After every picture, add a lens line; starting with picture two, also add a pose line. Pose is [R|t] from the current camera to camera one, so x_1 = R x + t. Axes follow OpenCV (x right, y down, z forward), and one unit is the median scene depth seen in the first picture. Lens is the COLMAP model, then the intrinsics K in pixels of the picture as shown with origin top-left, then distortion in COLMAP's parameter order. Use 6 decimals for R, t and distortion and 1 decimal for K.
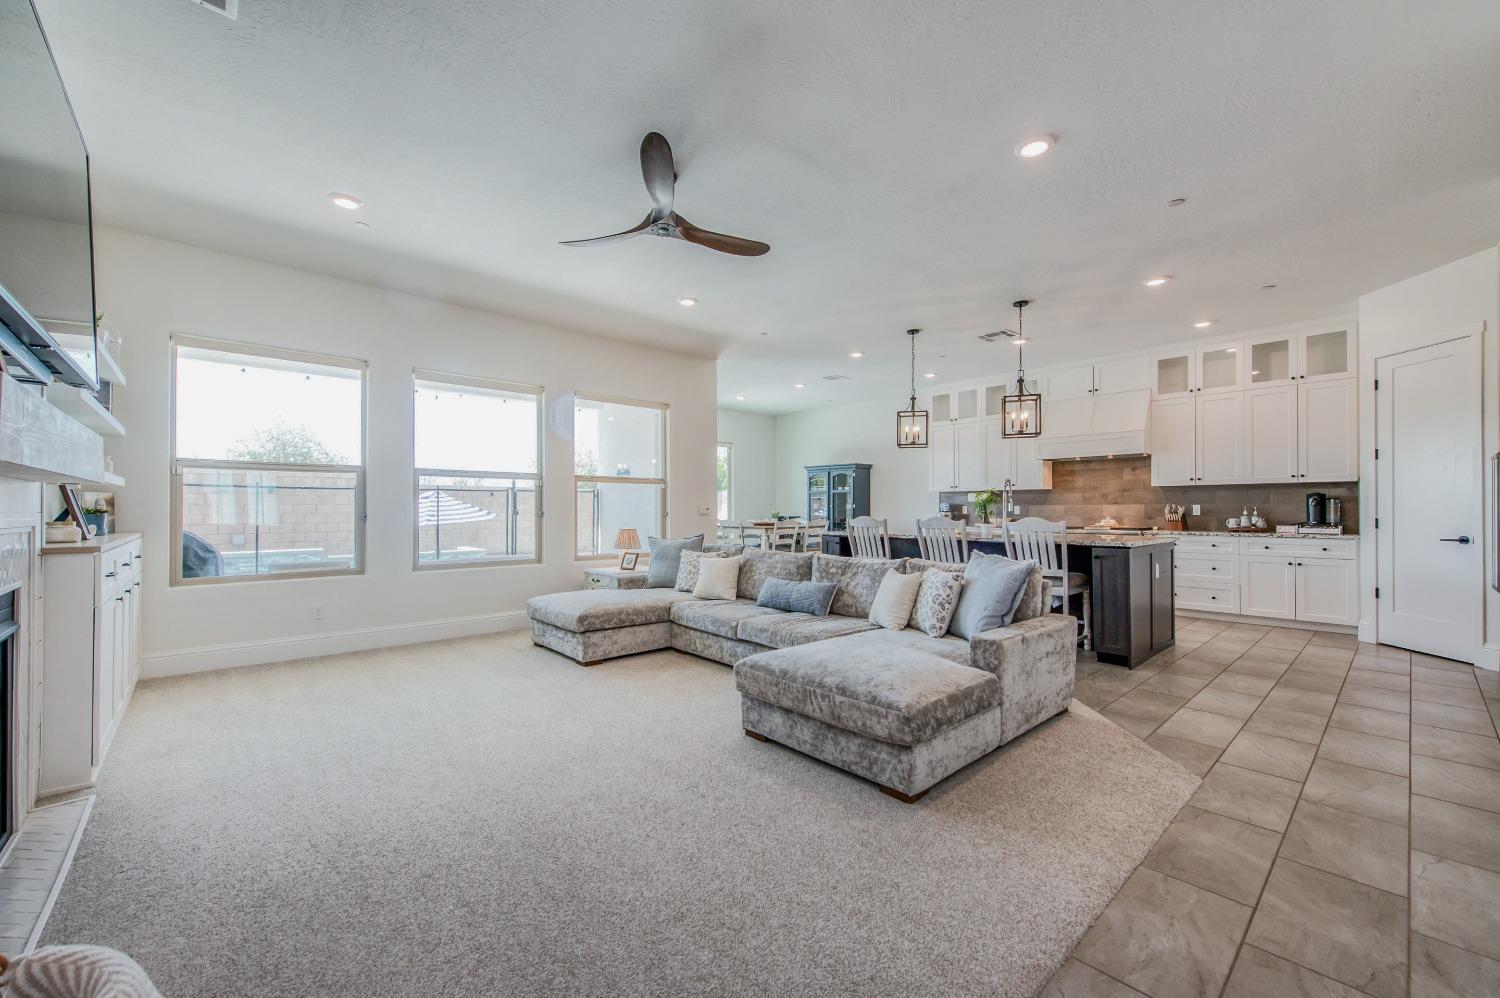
lens RADIAL K [[591.5, 0, 743.6], [0, 591.5, 509.0], [0, 0, 1]] dist [-0.007222, 0.000004]
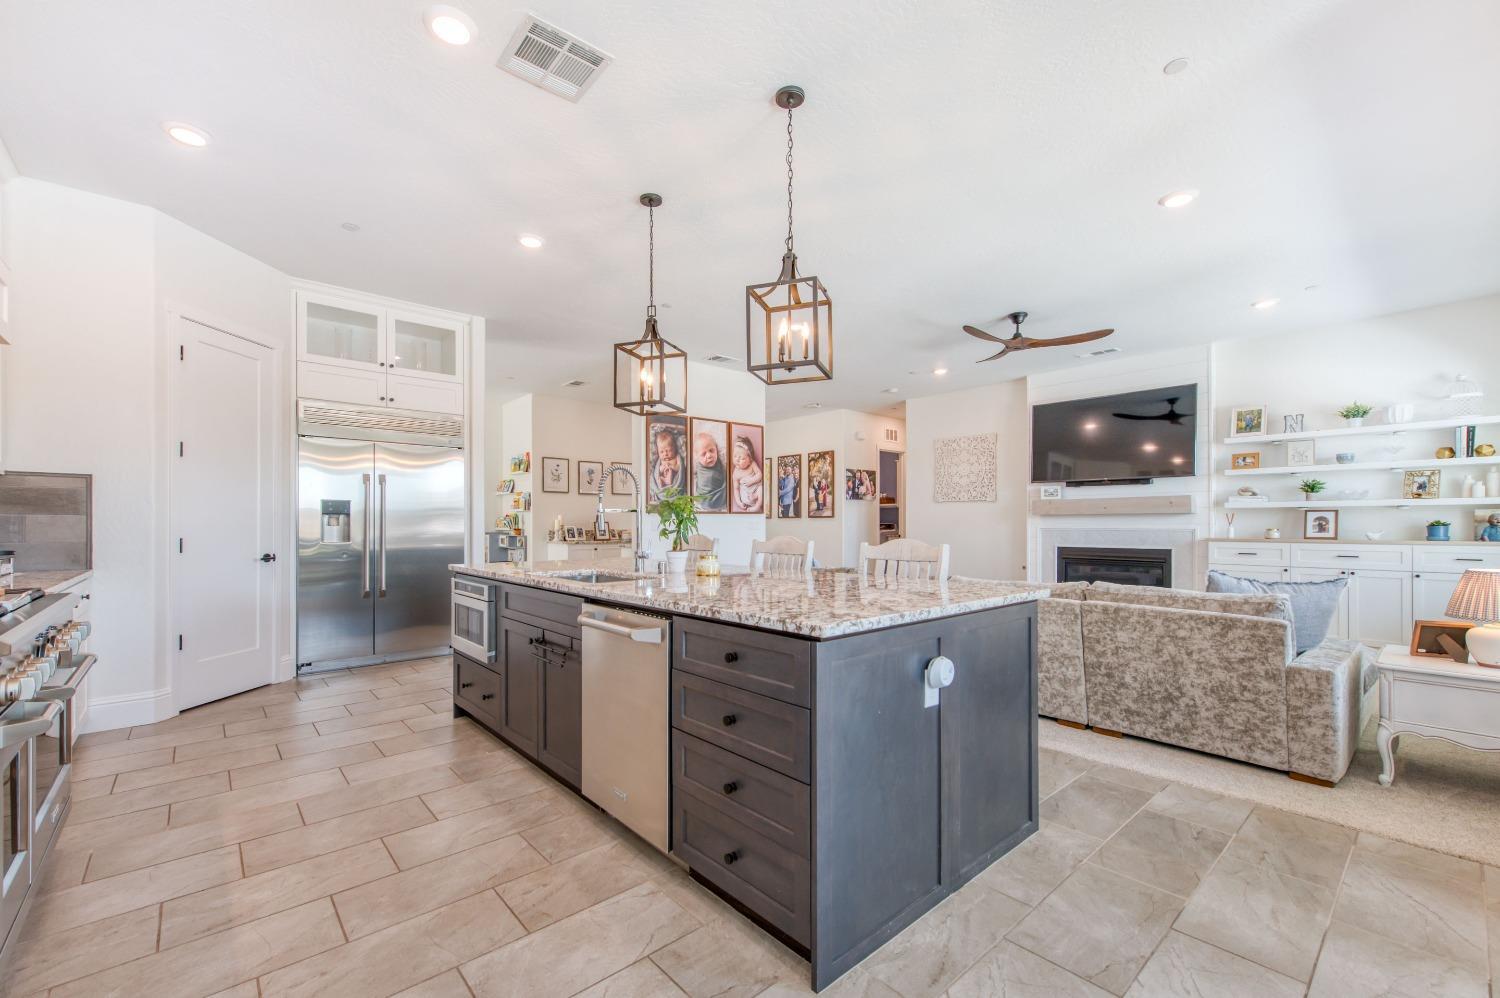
lens RADIAL K [[615.6, 0, 748.9], [0, 615.6, 518.6], [0, 0, 1]] dist [0.000236, -0.000110]
pose [[-0.999986, 0.004375, -0.002858, 0.311652], [0.004401, 0.999948, -0.009192, 0.000463], [0.002818, -0.009205, -0.999954, 1.400663]]
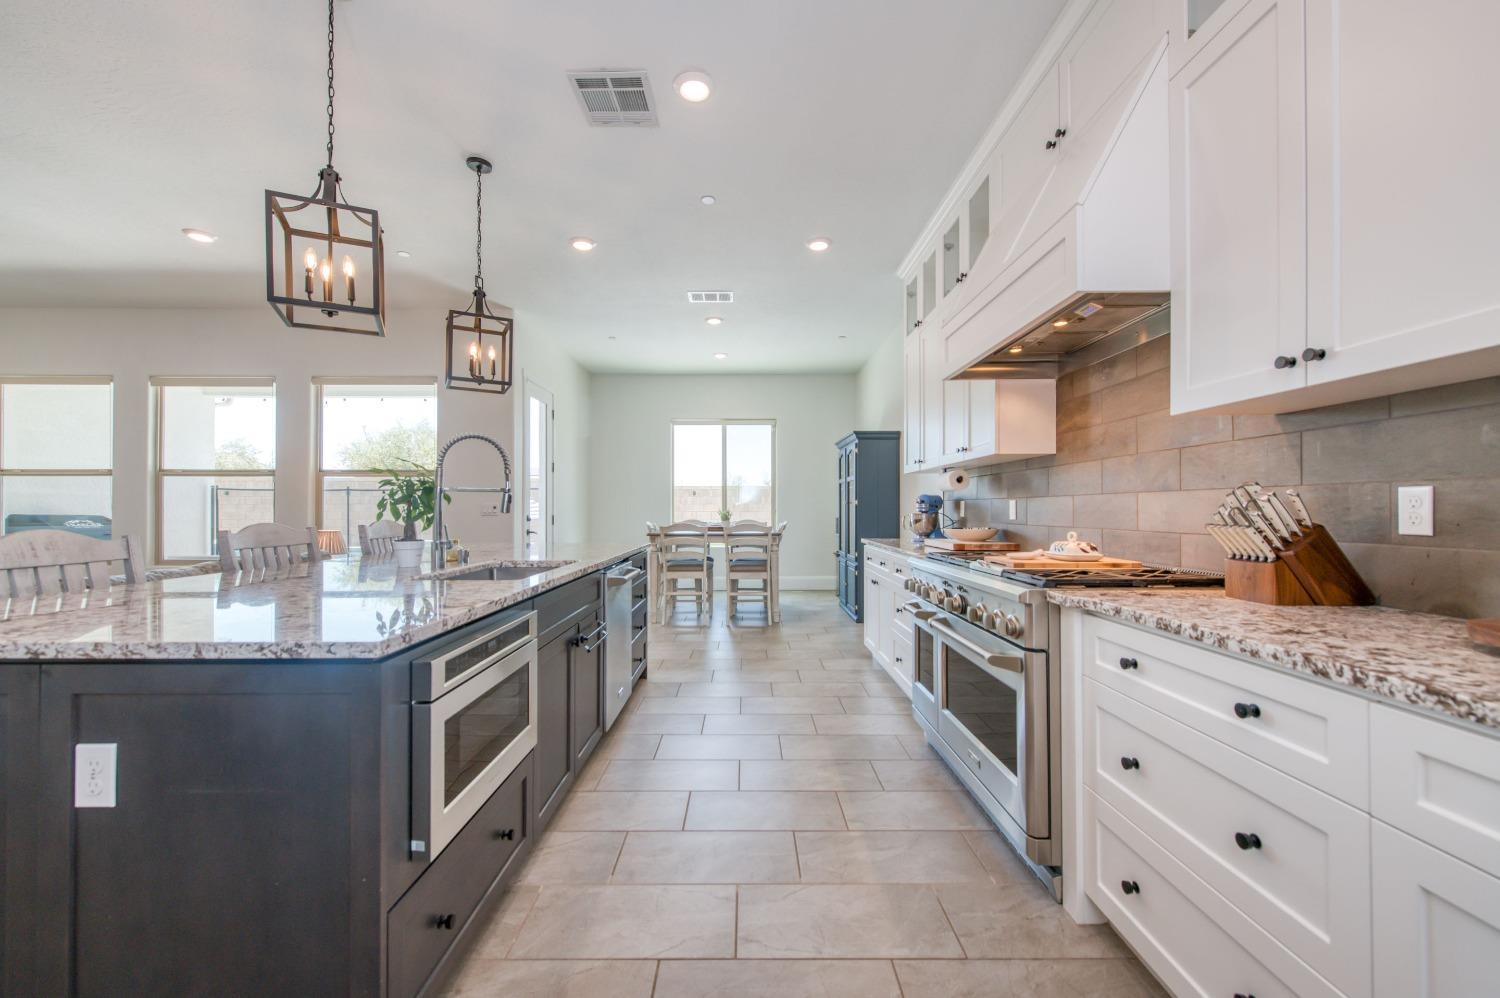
lens RADIAL K [[591.5, 0, 743.6], [0, 591.5, 509.0], [0, 0, 1]] dist [-0.007222, 0.000004]
pose [[0.750567, -0.000072, -0.660795, 0.784459], [0.001199, 0.999998, 0.001252, 0.000671], [0.660794, -0.001732, 0.750566, 0.748791]]
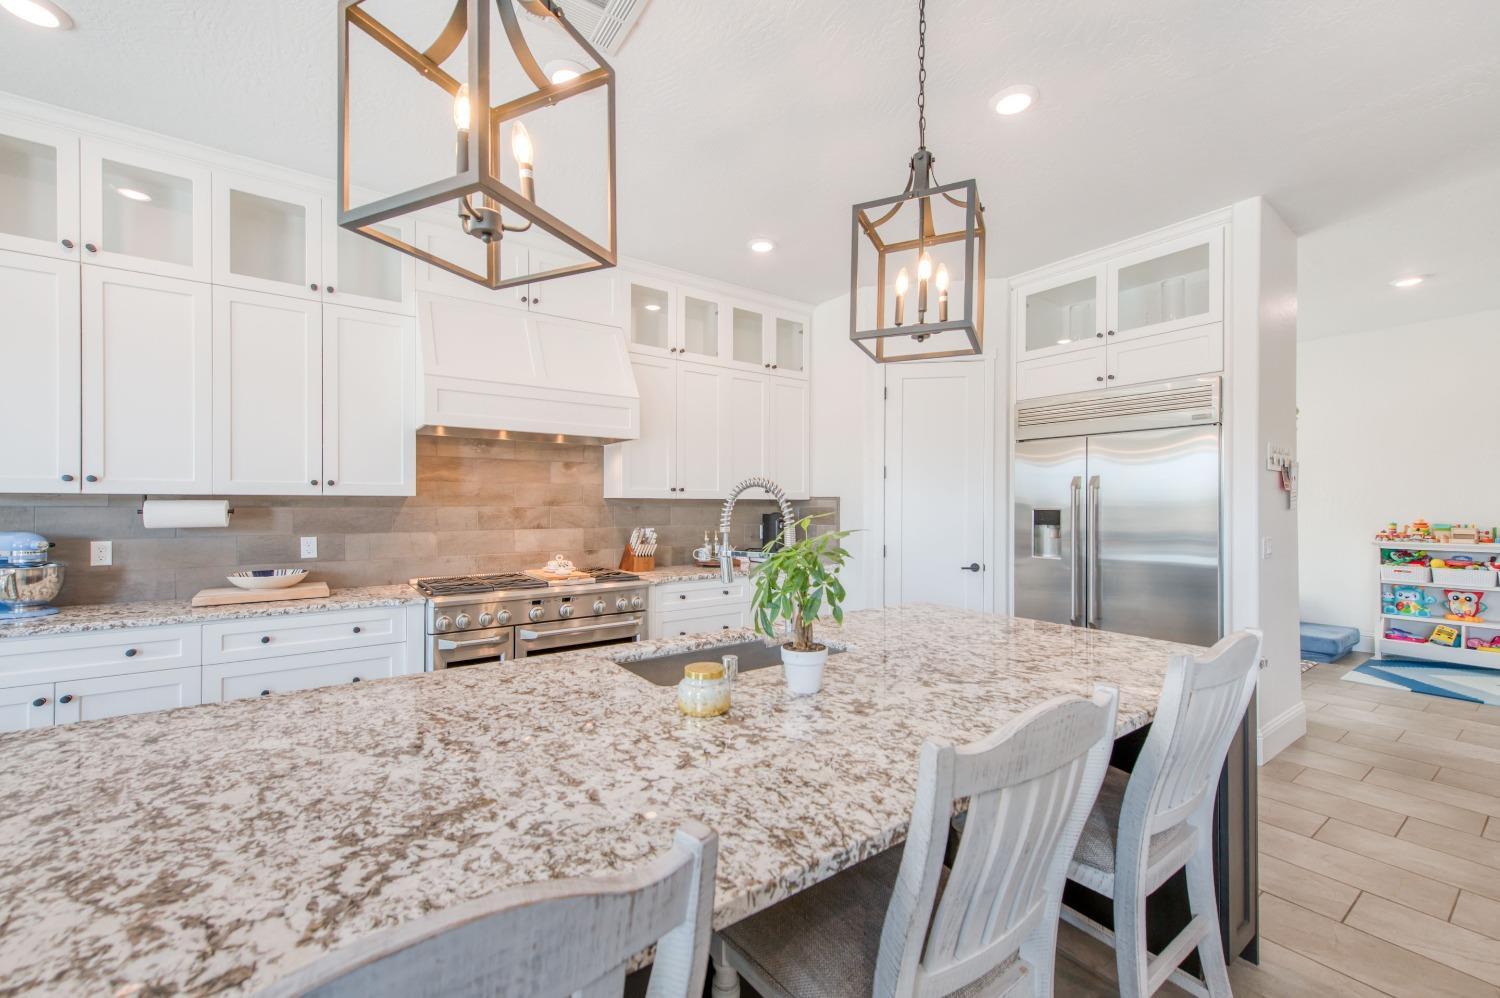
lens RADIAL K [[609.8, 0, 747.3], [0, 609.8, 501.3], [0, 0, 1]] dist [0.010637, -0.000379]
pose [[0.098449, 0.009939, 0.995092, 0.122136], [-0.001987, 0.999950, -0.009791, -0.032549], [-0.995140, -0.001014, 0.098464, 0.891984]]
